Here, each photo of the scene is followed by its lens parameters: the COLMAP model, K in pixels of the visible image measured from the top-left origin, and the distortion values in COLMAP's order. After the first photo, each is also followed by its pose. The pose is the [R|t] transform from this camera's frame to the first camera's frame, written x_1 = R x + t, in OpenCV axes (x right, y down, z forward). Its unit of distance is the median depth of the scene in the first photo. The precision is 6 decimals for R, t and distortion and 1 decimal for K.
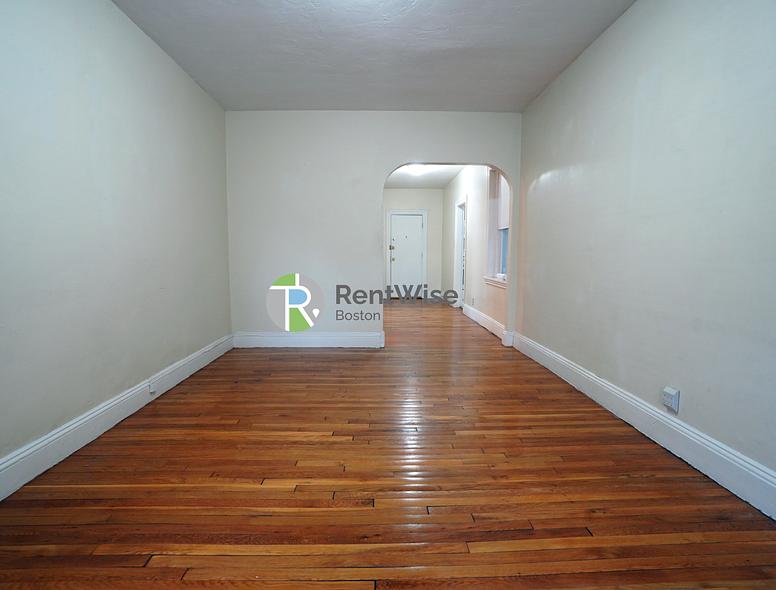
lens RADIAL K [[394.8, 0, 388.0], [0, 394.8, 295.0], [0, 0, 1]] dist [-0.000659, -0.000140]
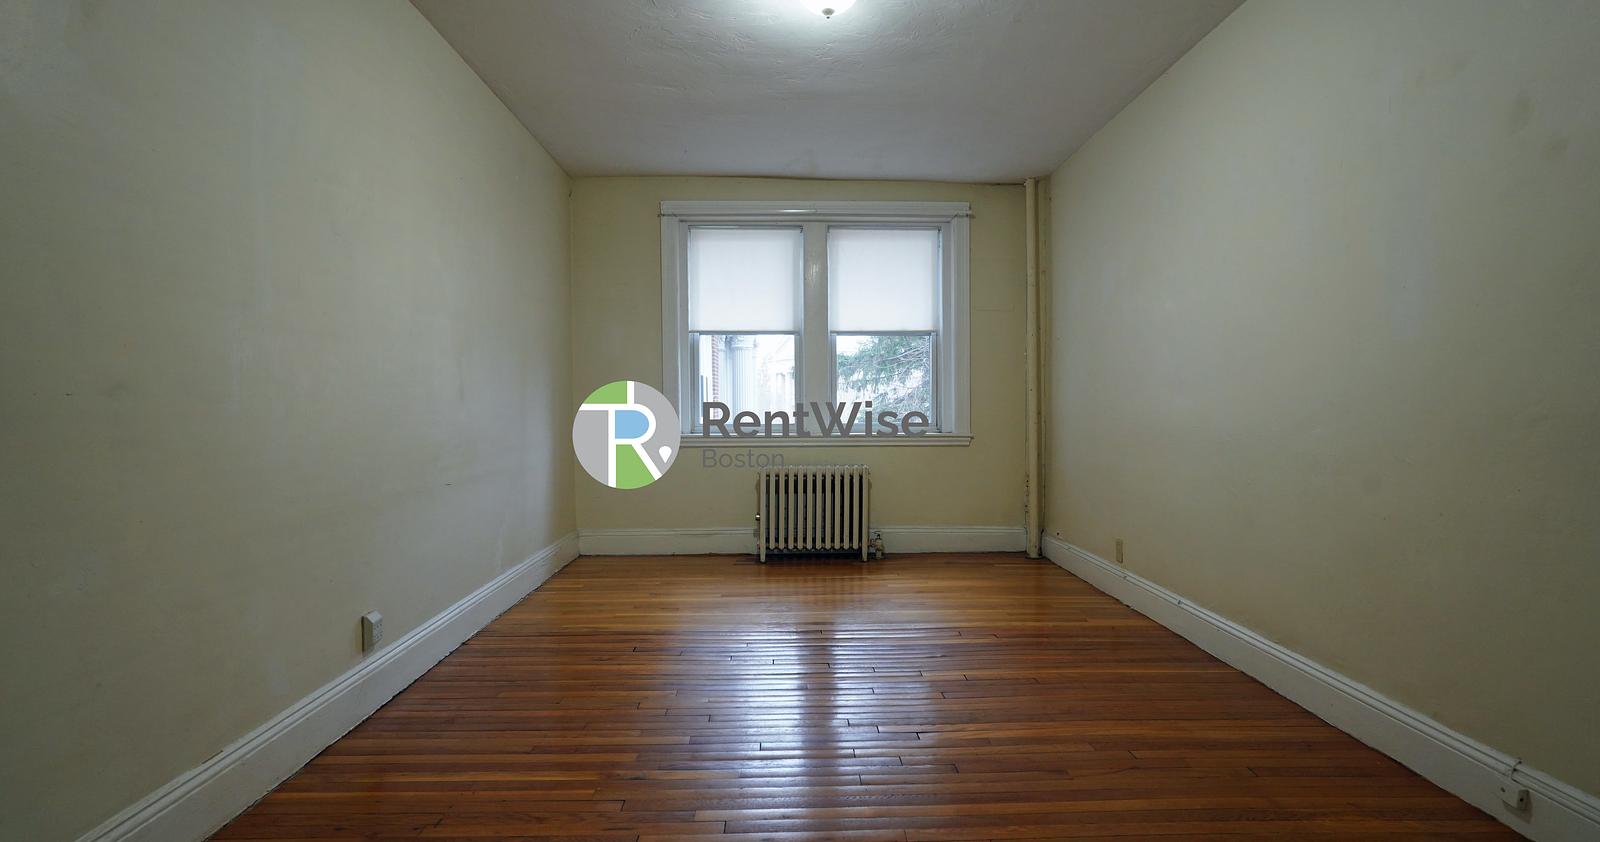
lens RADIAL K [[717.5, 0, 800.0], [0, 717.5, 421.0], [0, 0, 1]] dist [0.000081, 0.000004]
pose [[-0.999991, 0.003815, 0.001682, 0.018482], [0.003997, 0.991961, 0.126480, -0.189962], [-0.001186, 0.126486, -0.991968, 1.841338]]
